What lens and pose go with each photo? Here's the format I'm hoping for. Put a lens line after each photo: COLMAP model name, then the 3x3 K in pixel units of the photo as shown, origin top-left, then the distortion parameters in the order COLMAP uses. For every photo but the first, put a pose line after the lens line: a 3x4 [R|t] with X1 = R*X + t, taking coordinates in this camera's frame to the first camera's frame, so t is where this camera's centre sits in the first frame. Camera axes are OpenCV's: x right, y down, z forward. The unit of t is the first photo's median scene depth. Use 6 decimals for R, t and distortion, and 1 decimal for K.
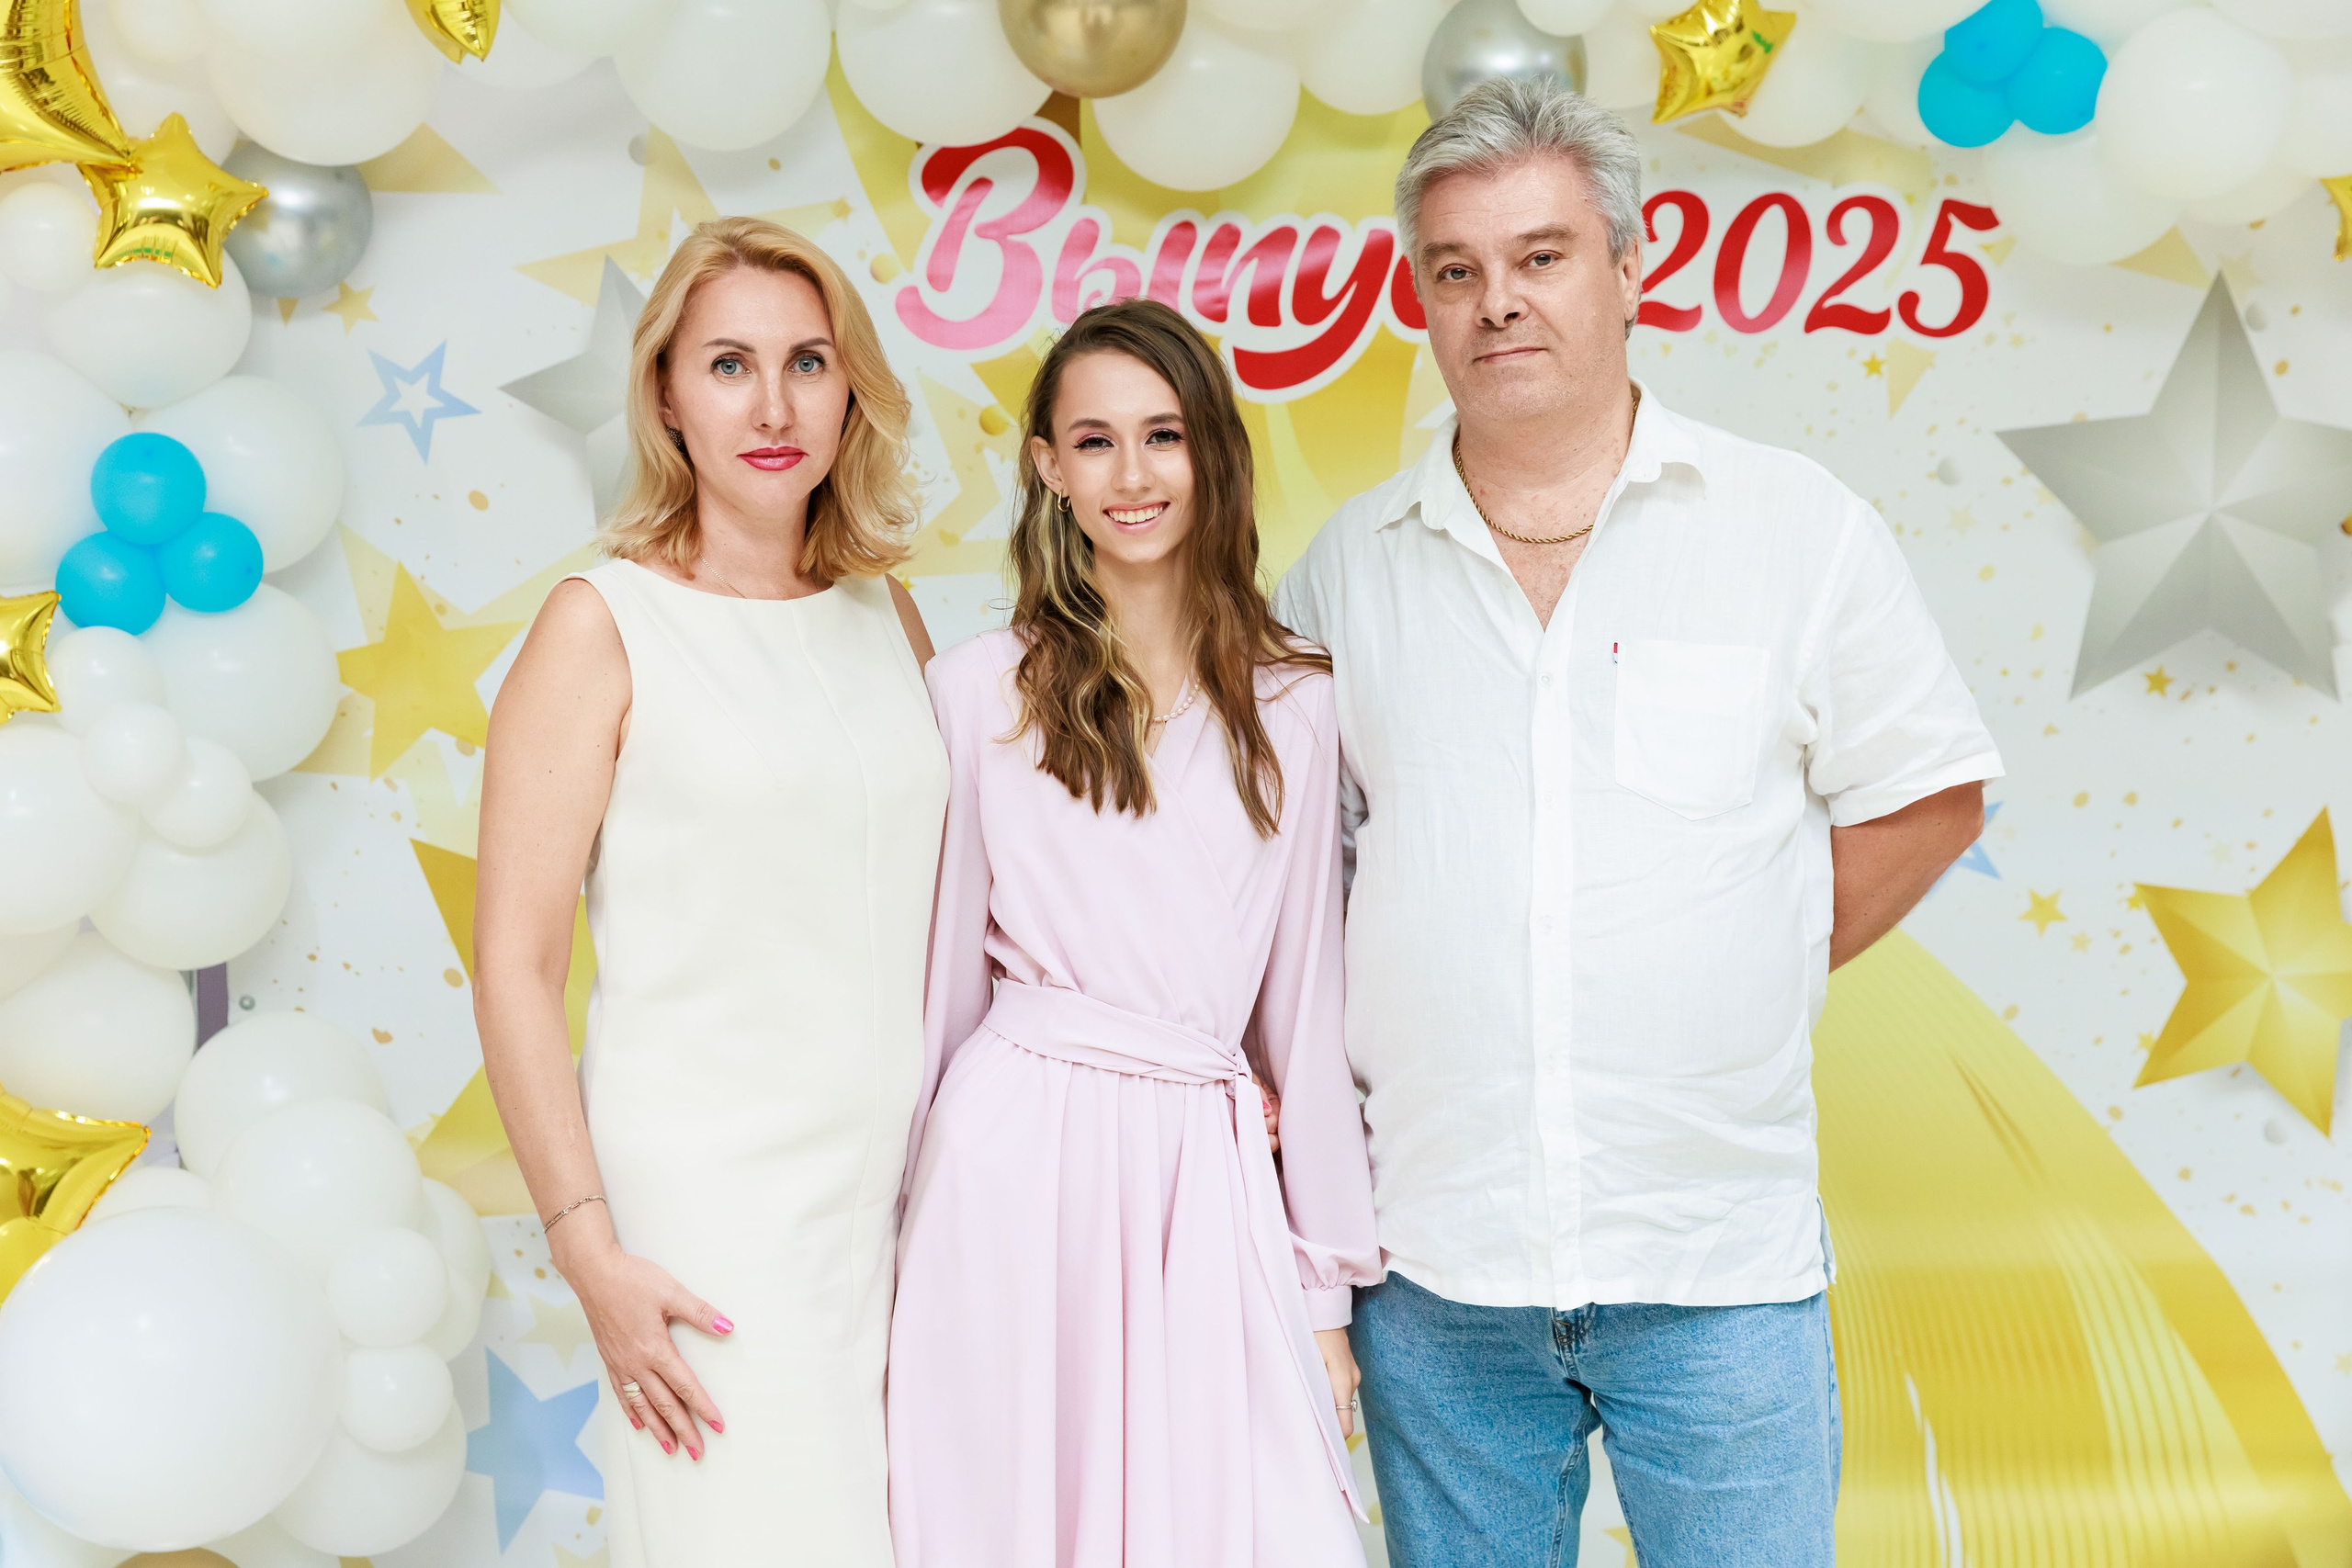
lens RADIAL K [[3343.4, 0, 1204.2], [0, 3343.4, 877.1], [0, 0, 1]] dist [0.013996, 0.000000]
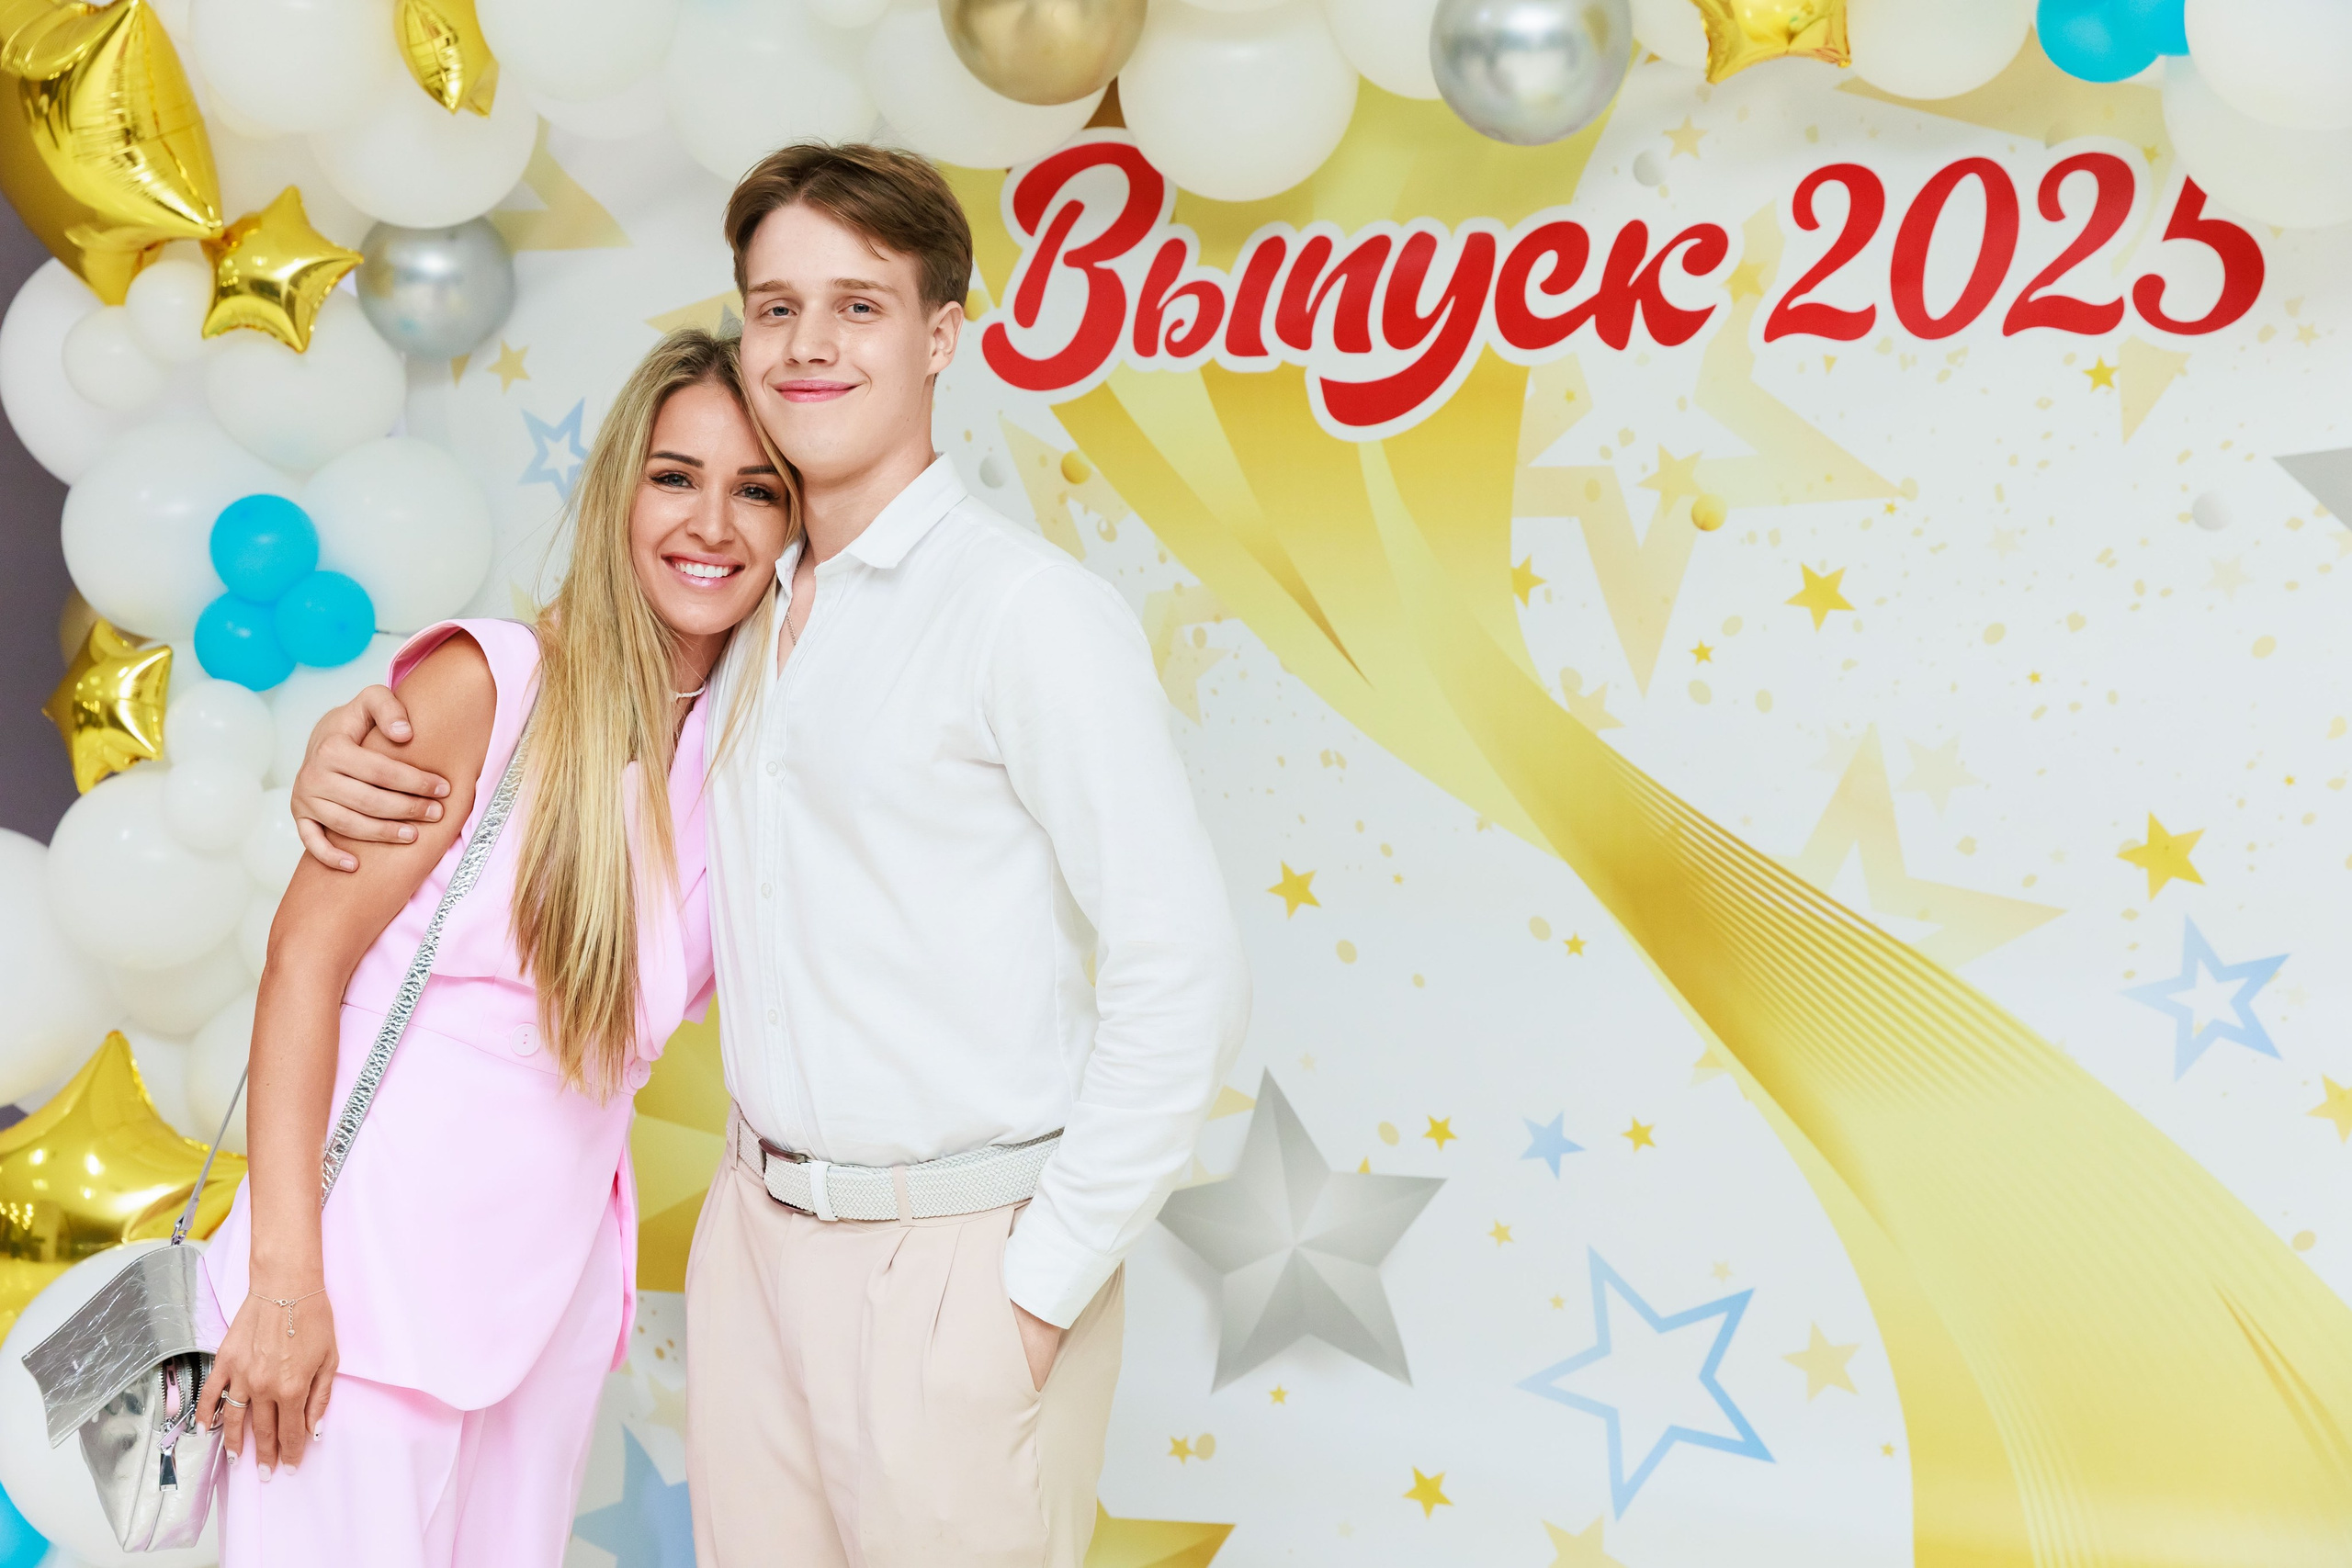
lens RADIAL K [[3343.4, 0, 1083.3], [0, 3343.4, 837.2], [0, 0, 1]] dist [0.013996, 0.000000]
pose [[0.850865, 0.039189, -0.523922, 0.410094], [-0.056396, 0.998265, -0.016920, -0.021436], [0.522350, 0.043944, 0.851598, 0.233605]]
